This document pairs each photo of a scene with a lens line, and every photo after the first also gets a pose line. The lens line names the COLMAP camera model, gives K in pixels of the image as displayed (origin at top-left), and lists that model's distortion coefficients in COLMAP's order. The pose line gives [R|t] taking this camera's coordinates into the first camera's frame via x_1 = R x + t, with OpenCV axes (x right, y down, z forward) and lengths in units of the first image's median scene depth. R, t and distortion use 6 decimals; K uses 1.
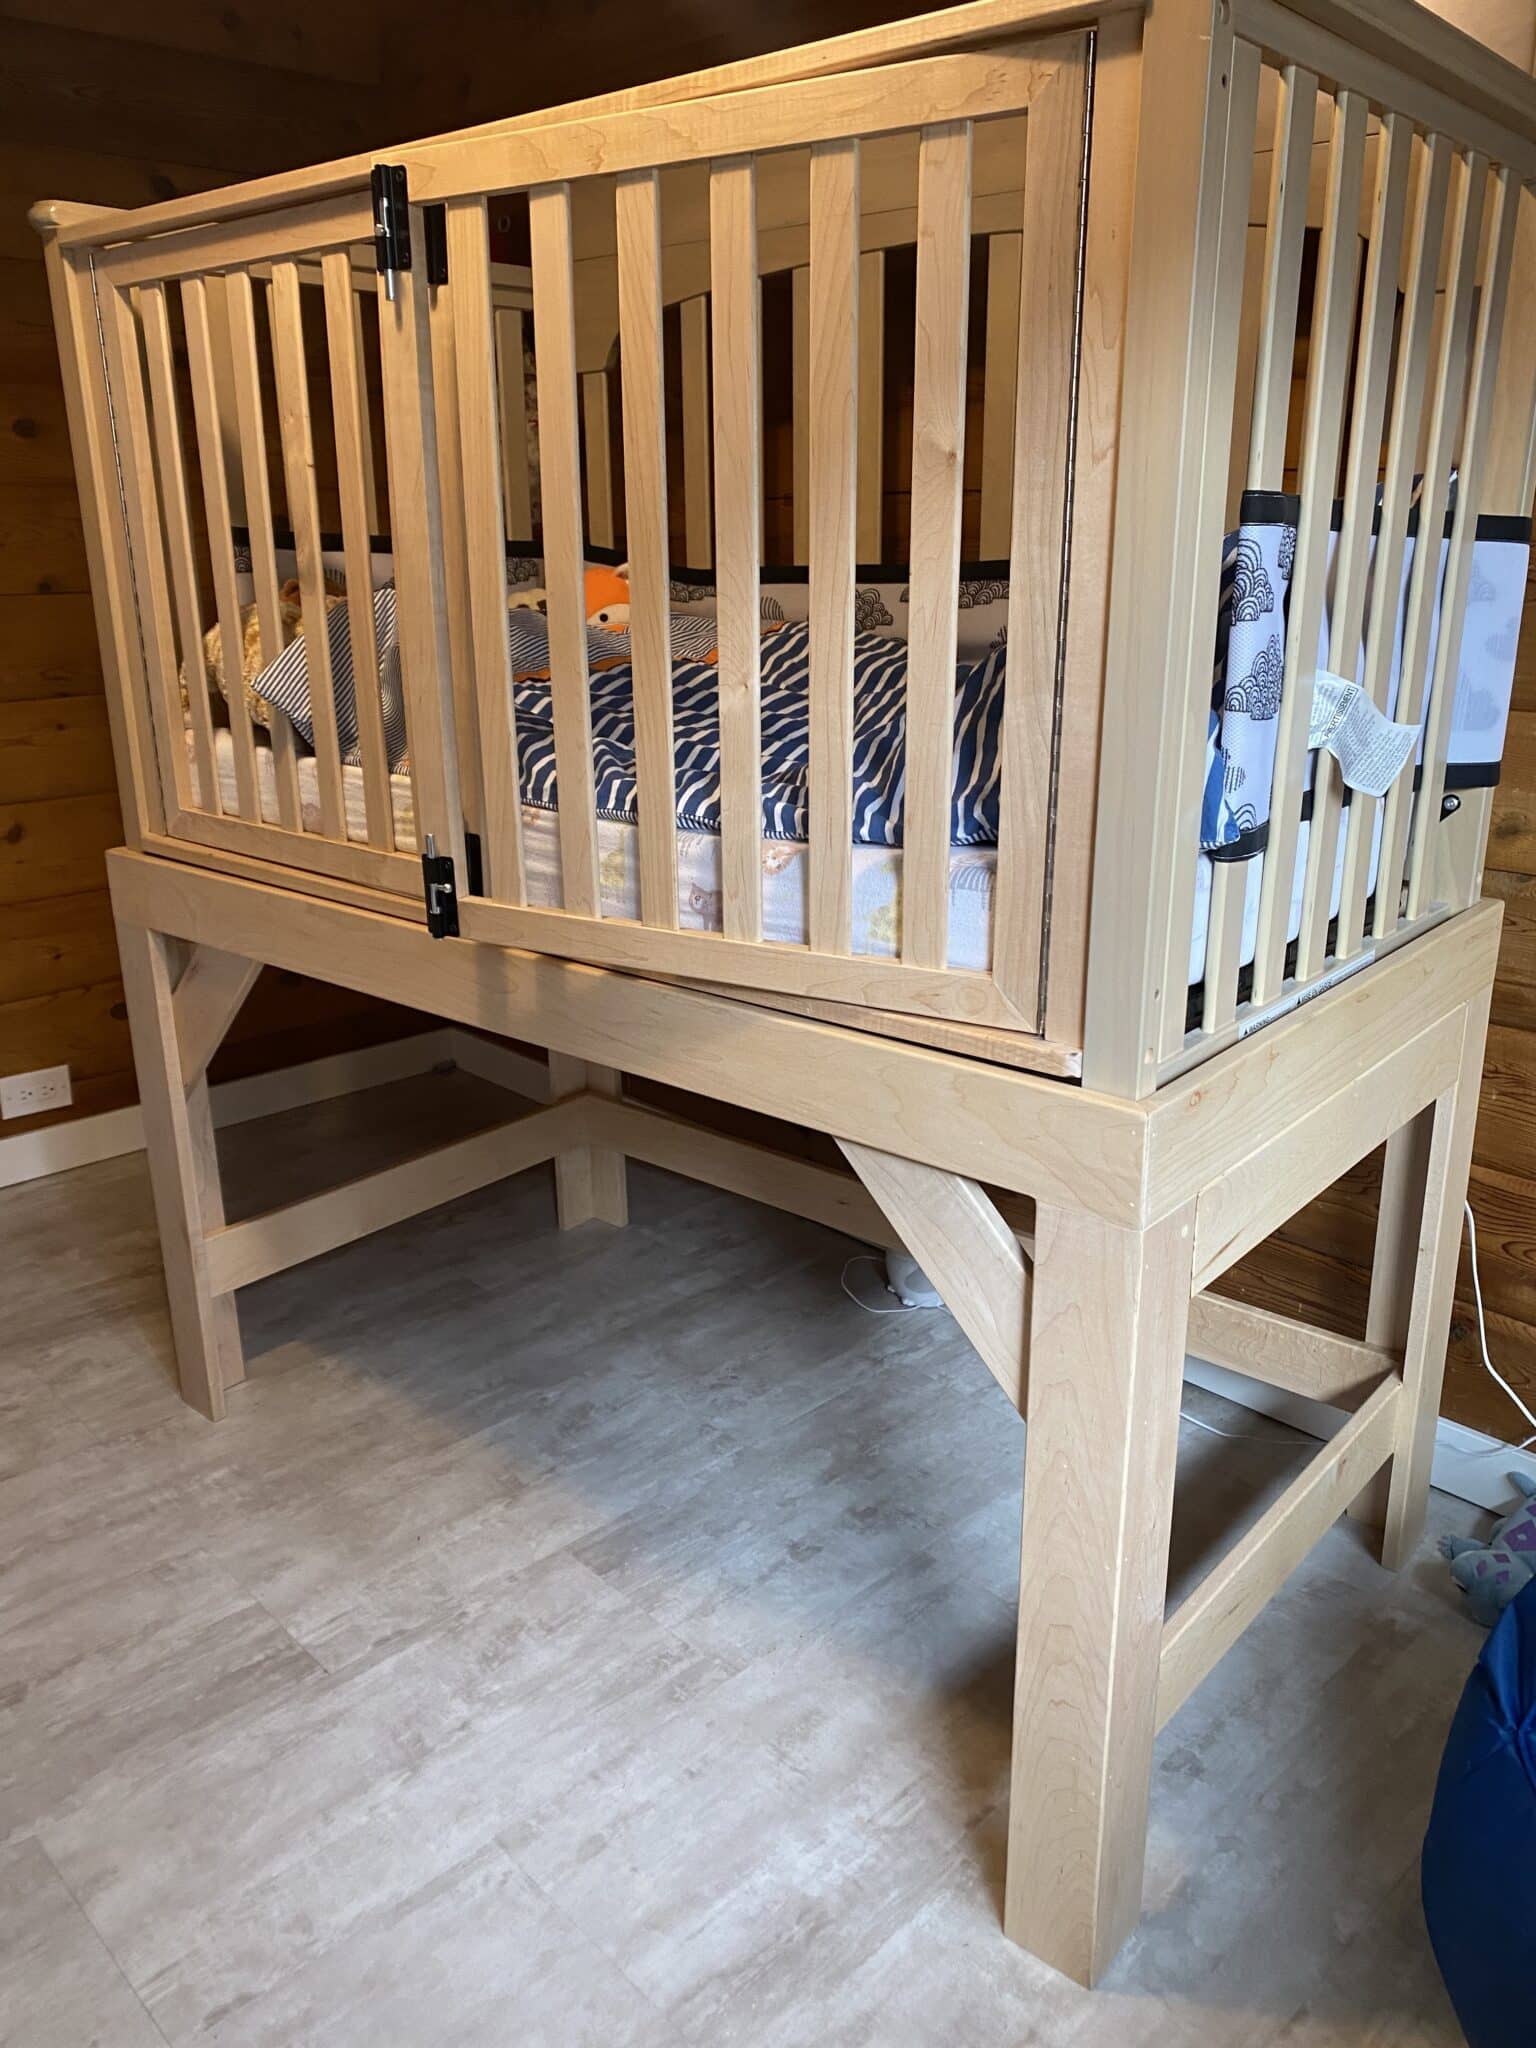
lens RADIAL K [[1510.7, 0, 715.1], [0, 1510.7, 960.9], [0, 0, 1]] dist [0.036919, 0.002503]
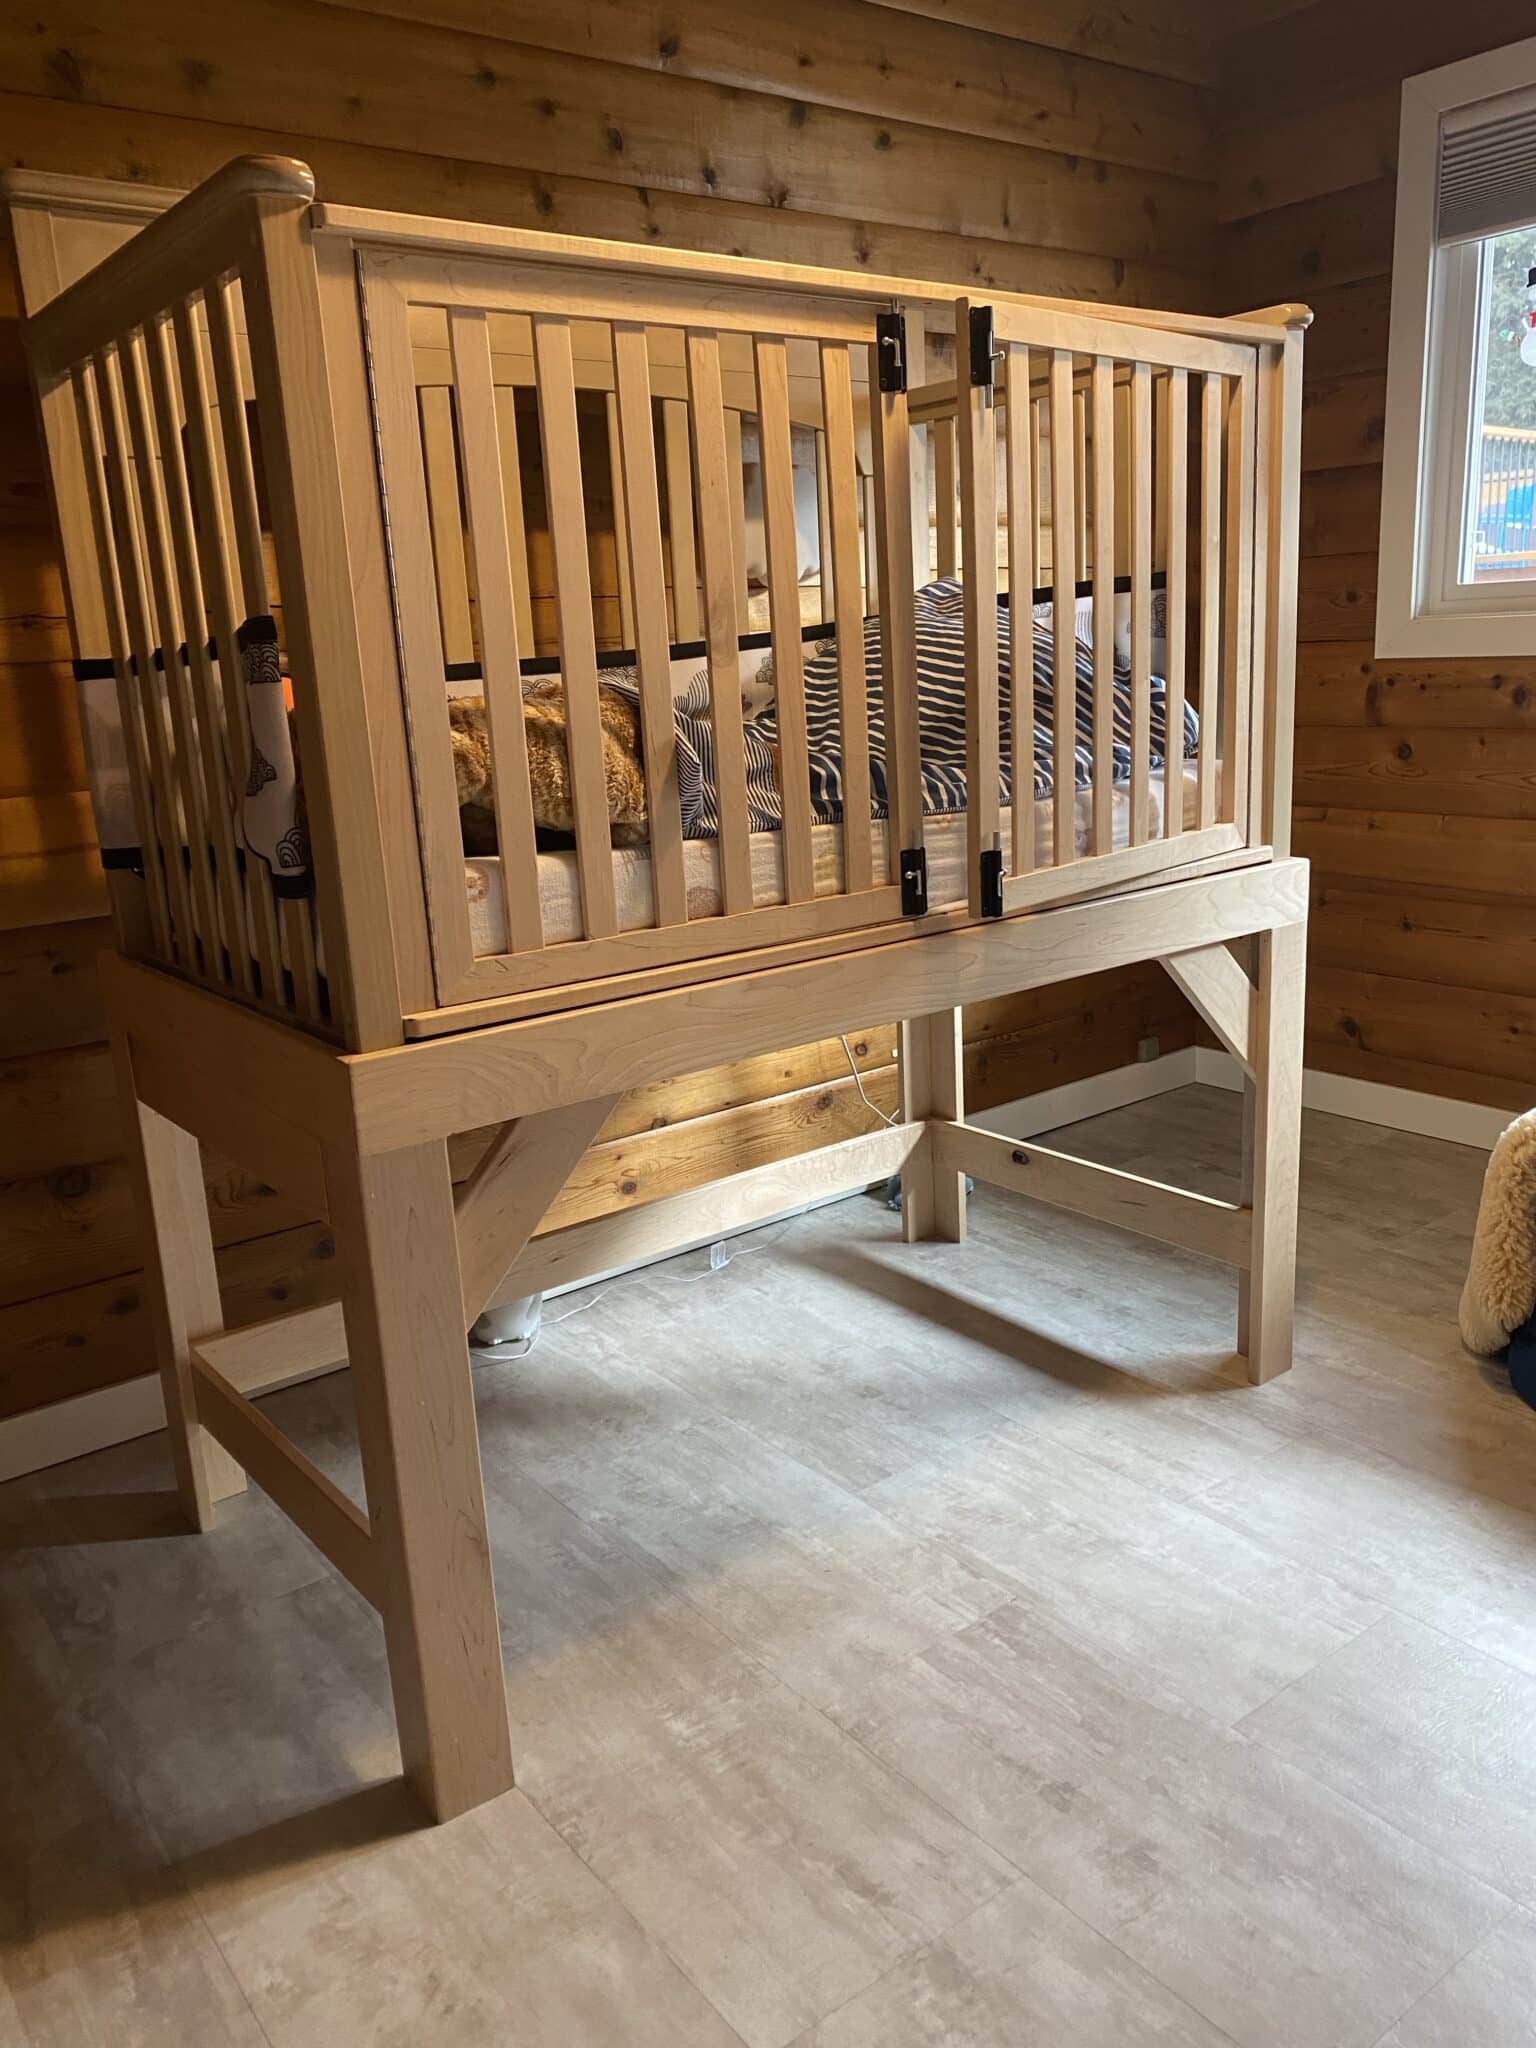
lens RADIAL K [[1460.5, 0, 768.0], [0, 1460.5, 1024.0], [0, 0, 1]] dist [0.037518, 0.001598]
pose [[0.144078, -0.246208, 0.958448, -1.175570], [0.323843, 0.926952, 0.189435, -0.184424], [-0.935076, 0.283094, 0.213286, 0.793225]]
